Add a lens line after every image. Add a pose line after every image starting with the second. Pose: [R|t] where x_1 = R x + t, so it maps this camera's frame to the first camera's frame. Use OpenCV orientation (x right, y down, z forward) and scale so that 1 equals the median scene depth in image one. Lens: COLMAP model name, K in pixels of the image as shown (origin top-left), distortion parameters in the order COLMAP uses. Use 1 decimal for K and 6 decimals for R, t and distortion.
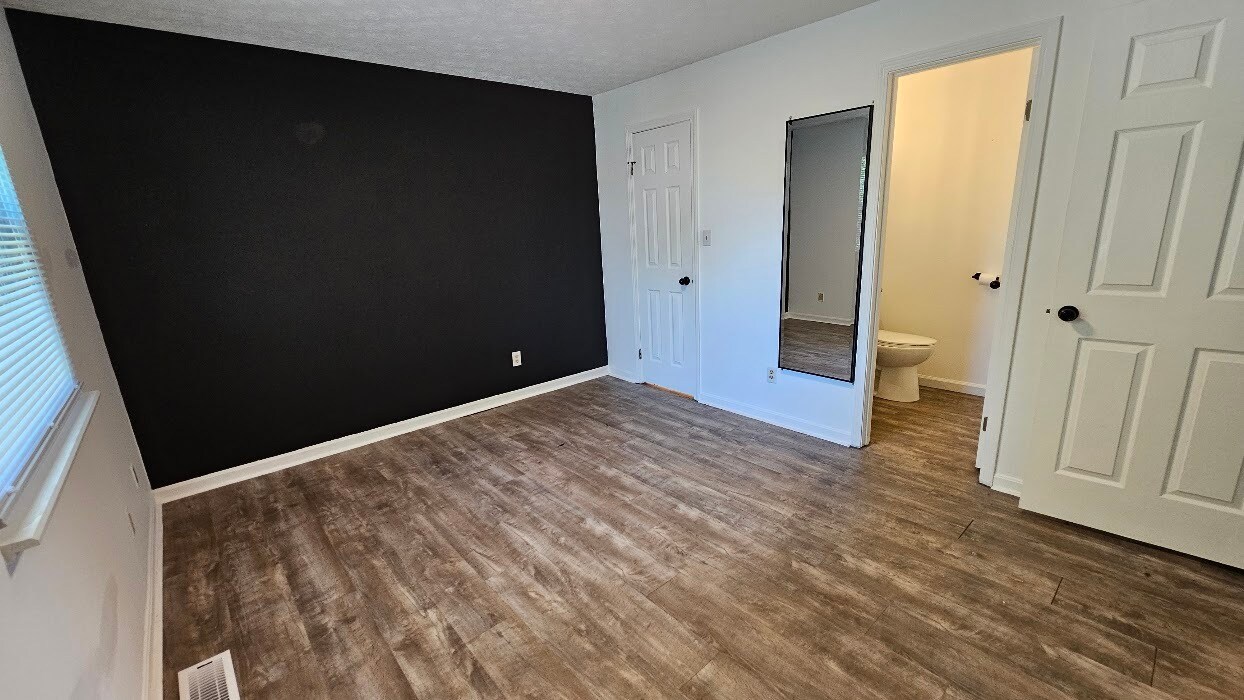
lens RADIAL K [[512.5, 0, 628.2], [0, 512.5, 354.2], [0, 0, 1]] dist [-0.009750, 0.000254]
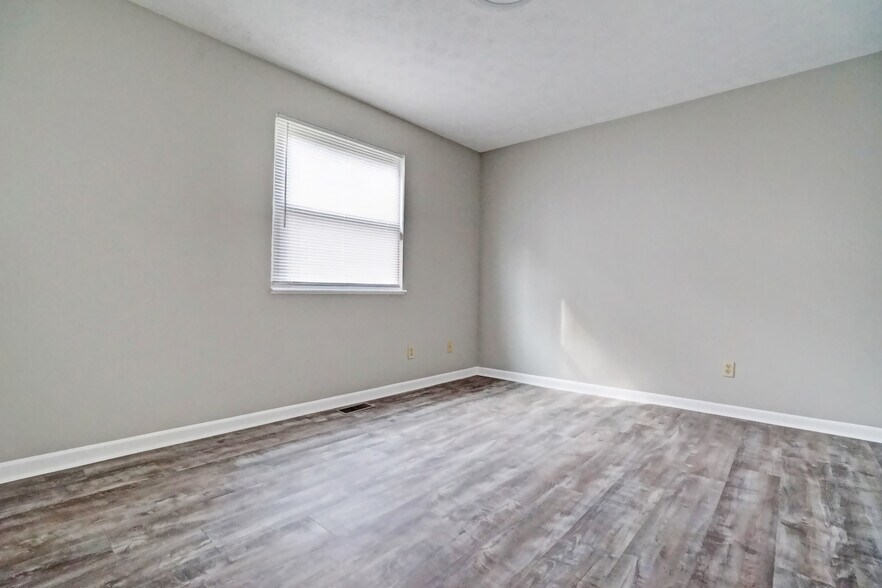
lens RADIAL K [[406.8, 0, 438.3], [0, 406.8, 293.5], [0, 0, 1]] dist [-0.058625, 0.019155]
pose [[0.111257, 0.047250, -0.992668, 0.712698], [-0.264294, 0.964305, 0.016278, 0.005714], [0.958003, 0.260545, 0.119774, 0.673962]]
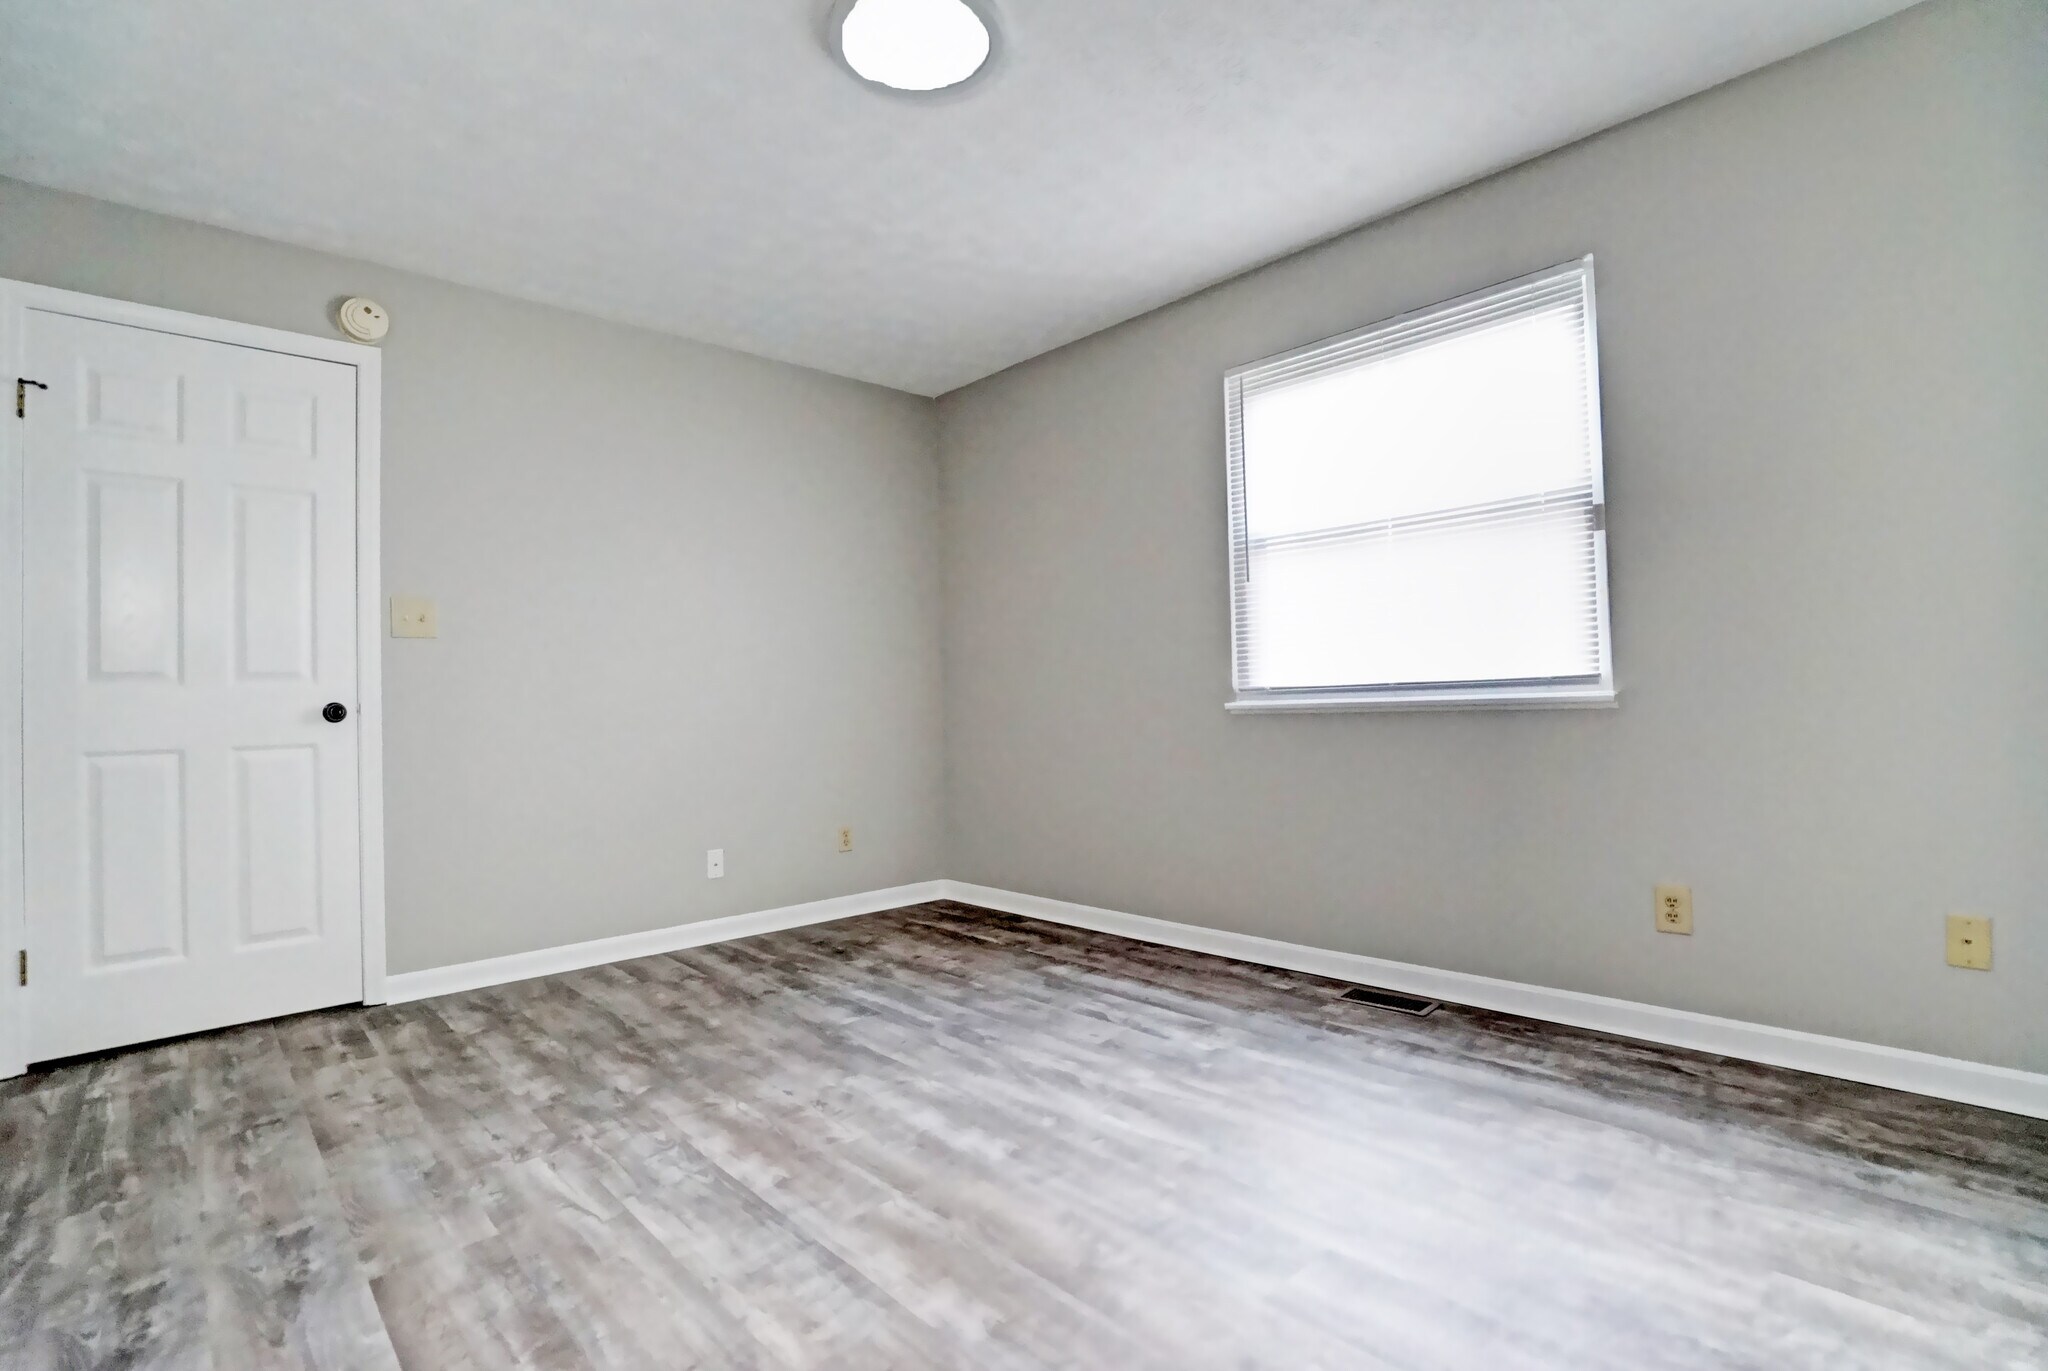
lens RADIAL K [[949.7, 0, 1008.4], [0, 949.7, 687.5], [0, 0, 1]] dist [-0.059216, 0.021603]
pose [[-0.997265, 0.072292, -0.015354, -0.102148], [0.066857, 0.971023, 0.229442, -0.229576], [0.031496, 0.227788, -0.973201, 1.693275]]
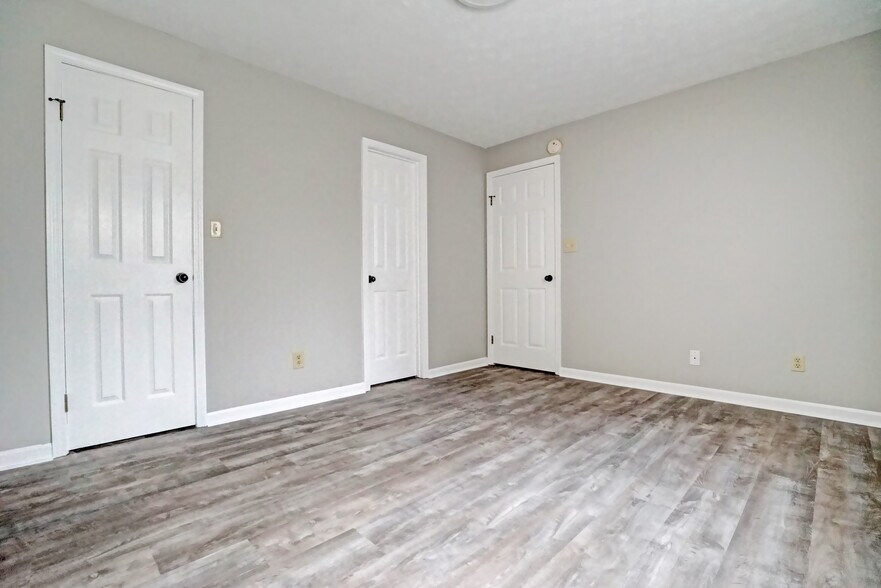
lens RADIAL K [[406.3, 0, 437.8], [0, 406.3, 293.5], [0, 0, 1]] dist [-0.058625, 0.019155]
pose [[-0.052999, 0.027517, 0.998215, -0.858251], [0.255968, 0.966597, -0.013055, -0.013992], [-0.965231, 0.254820, -0.058272, 1.045124]]
